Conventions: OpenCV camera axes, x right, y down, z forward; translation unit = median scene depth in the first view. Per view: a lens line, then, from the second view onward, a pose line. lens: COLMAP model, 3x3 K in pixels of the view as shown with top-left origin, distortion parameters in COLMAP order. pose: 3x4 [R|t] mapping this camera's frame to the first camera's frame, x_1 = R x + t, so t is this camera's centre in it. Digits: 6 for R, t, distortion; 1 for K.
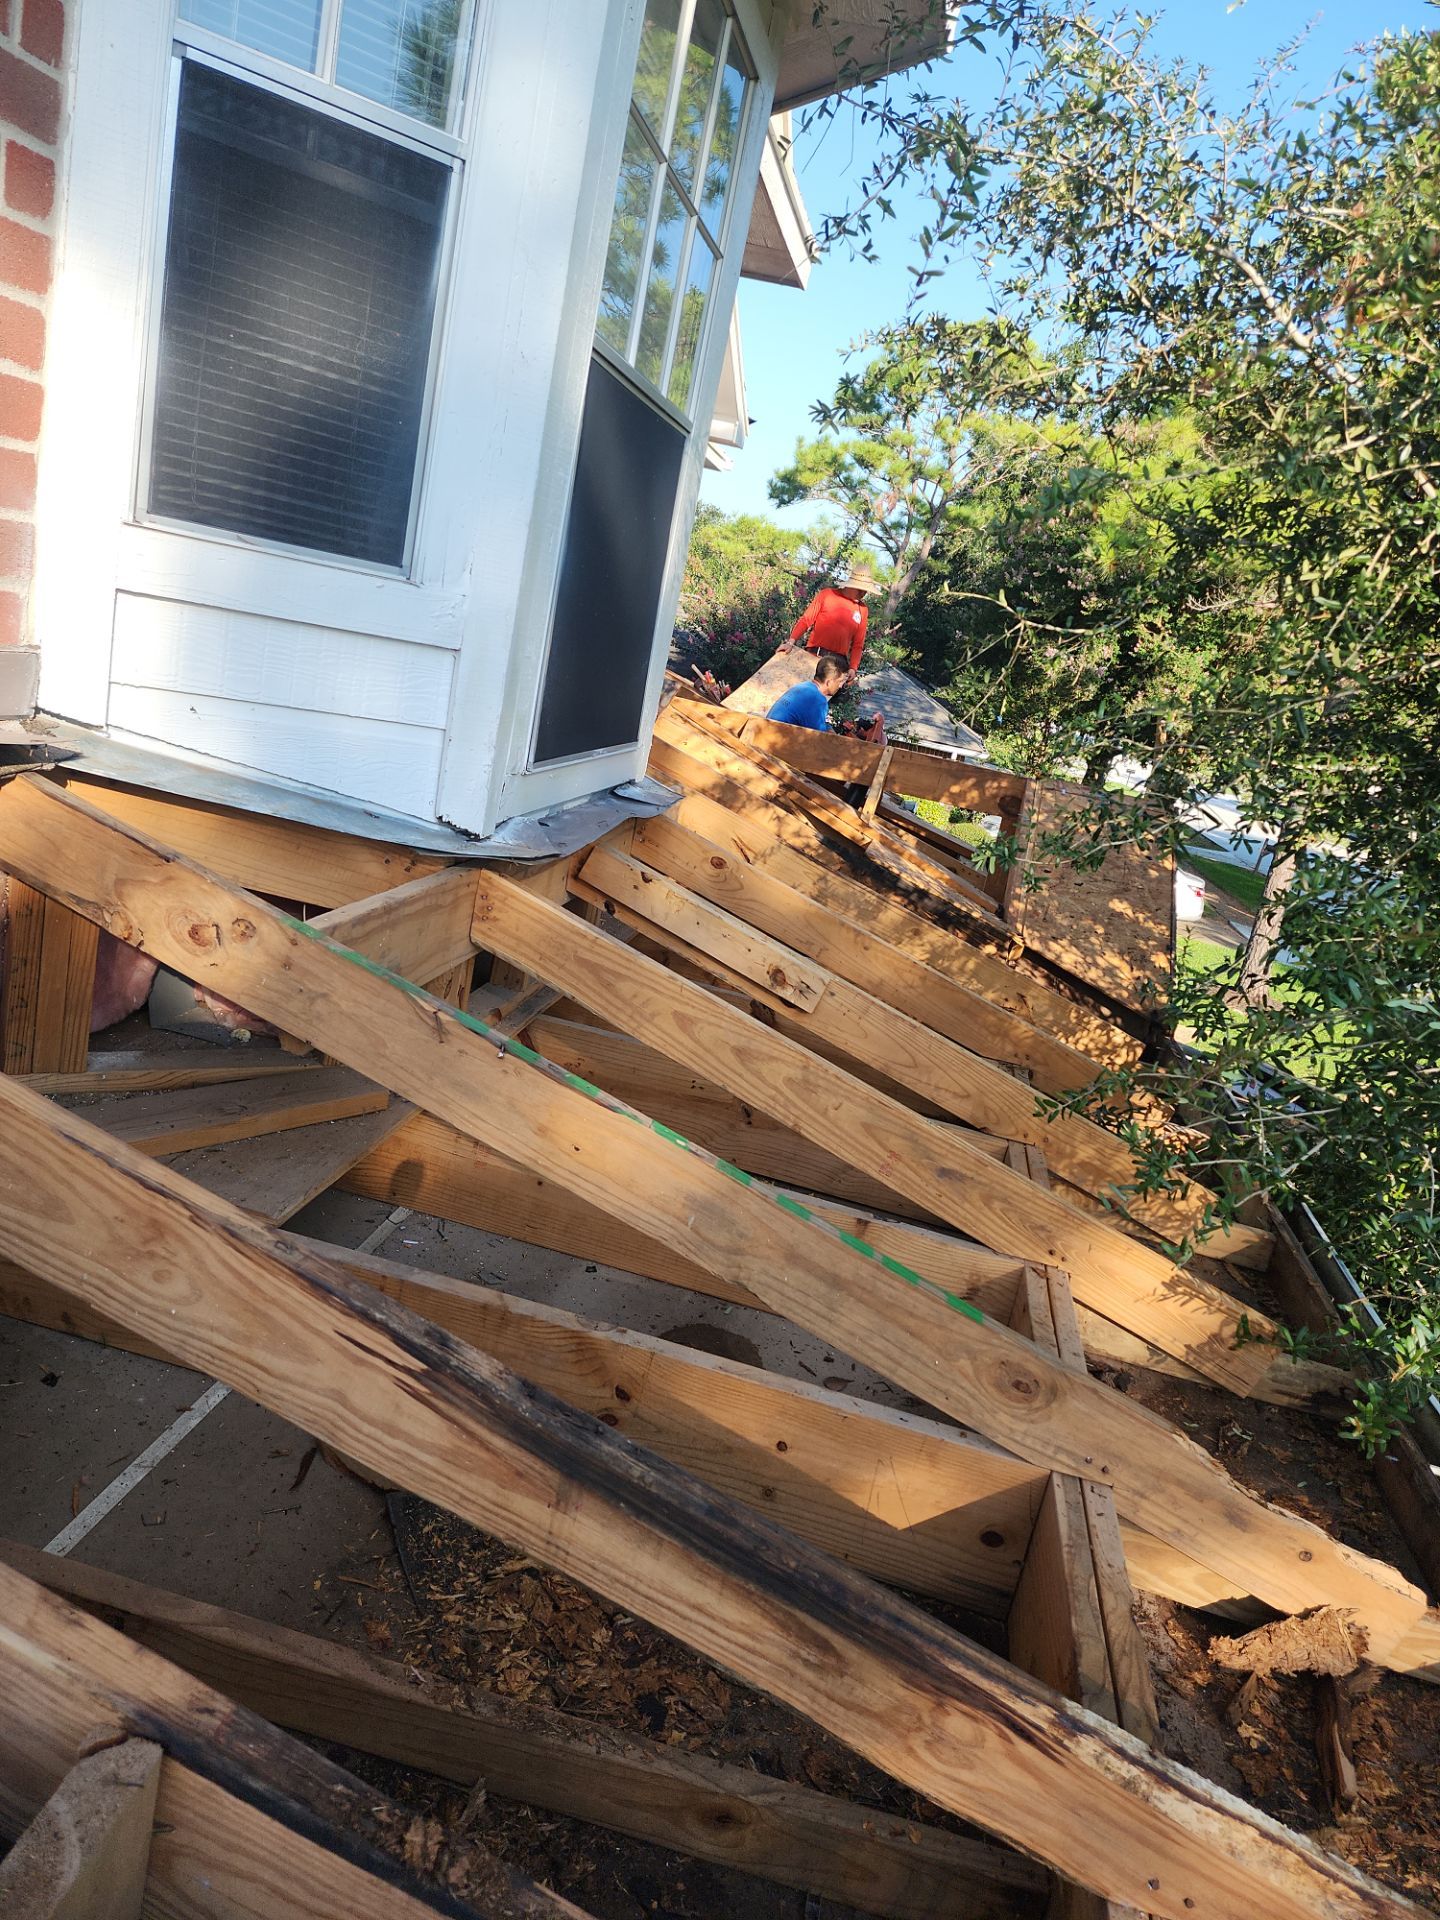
lens RADIAL K [[1307.0, 0, 724.1], [0, 1307.0, 980.6], [0, 0, 1]] dist [0.085738, -0.073375]
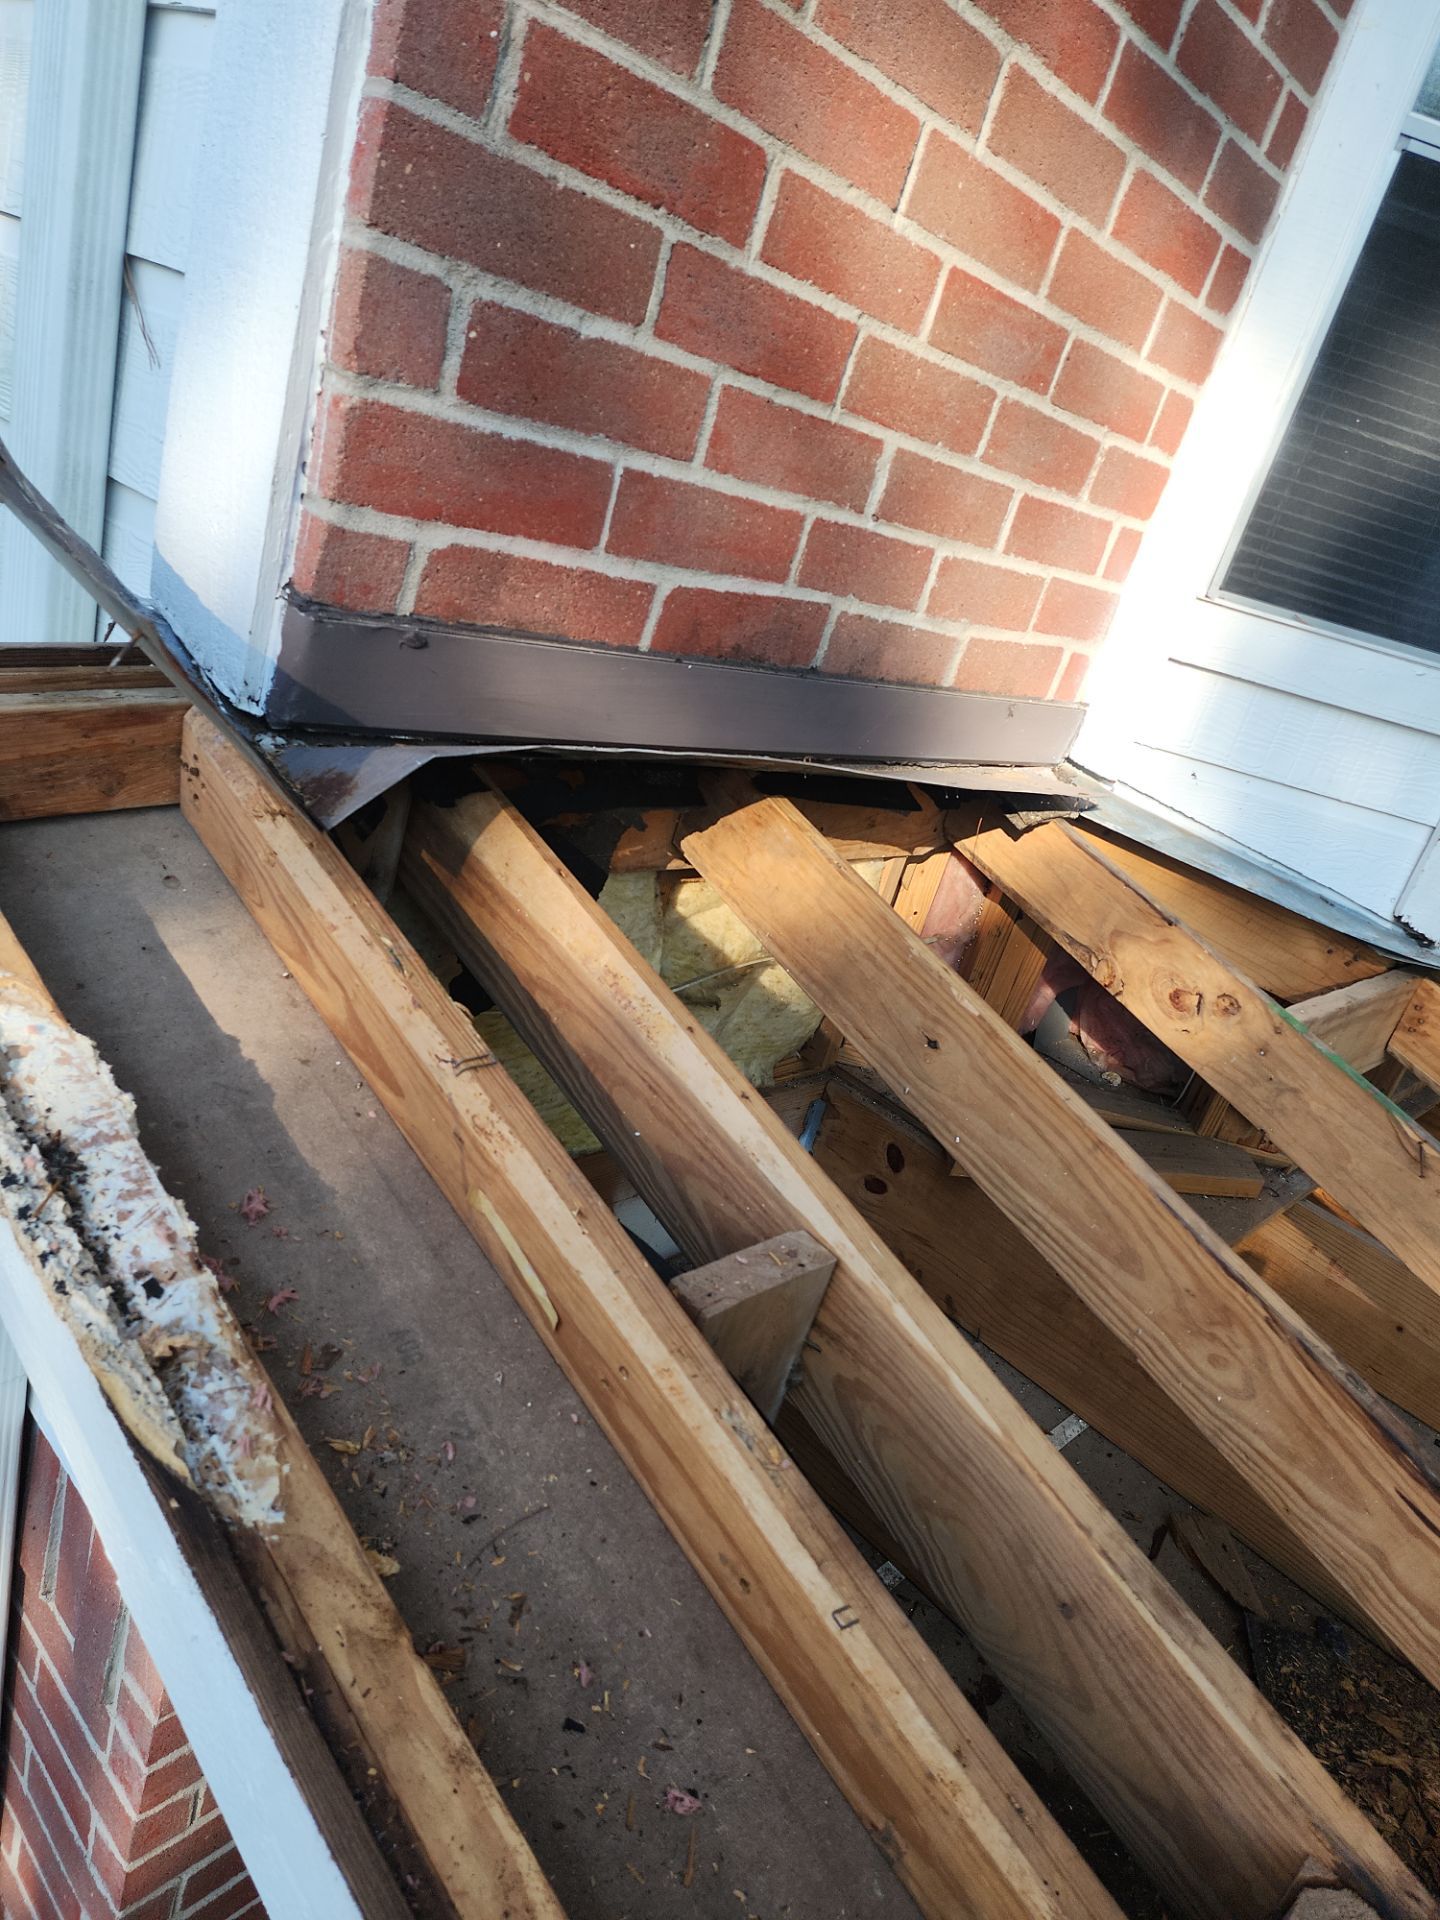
lens RADIAL K [[1294.1, 0, 701.4], [0, 1294.1, 959.3], [0, 0, 1]] dist [0.091792, -0.077114]
pose [[0.845283, 0.231183, -0.481717, -0.216981], [-0.243266, 0.969204, 0.038270, -0.012746], [0.475730, 0.084836, 0.875491, -0.066647]]
